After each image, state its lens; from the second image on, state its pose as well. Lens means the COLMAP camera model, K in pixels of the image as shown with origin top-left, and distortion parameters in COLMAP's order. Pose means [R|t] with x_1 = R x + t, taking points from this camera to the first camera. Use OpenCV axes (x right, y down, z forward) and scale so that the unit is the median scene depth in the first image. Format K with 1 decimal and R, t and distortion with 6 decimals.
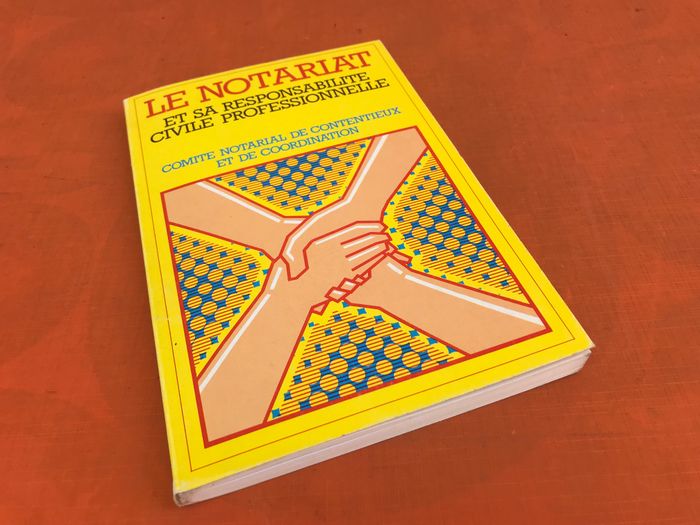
lens RADIAL K [[574.8, 0, 350.0], [0, 574.8, 262.5], [0, 0, 1]] dist [0.044930, -0.007226]
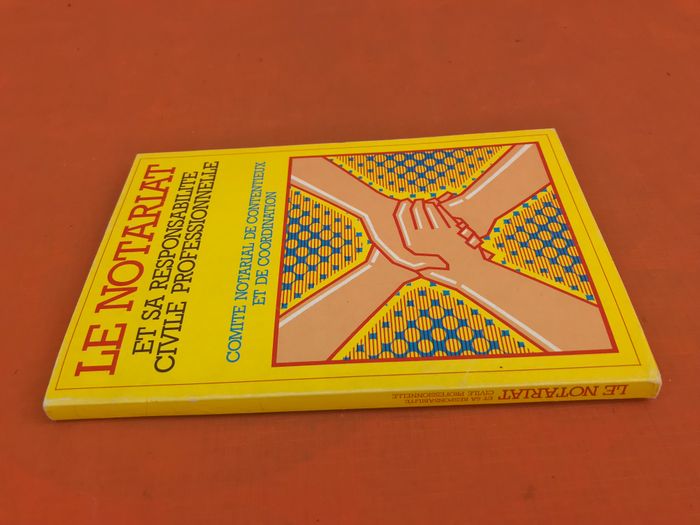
lens RADIAL K [[574.8, 0, 350.0], [0, 574.8, 262.5], [0, 0, 1]] dist [0.044930, -0.007226]
pose [[0.305055, -0.679678, 0.667067, -0.769363], [0.767078, 0.590479, 0.250851, -0.341343], [-0.564387, 0.435169, 0.701495, 0.321743]]
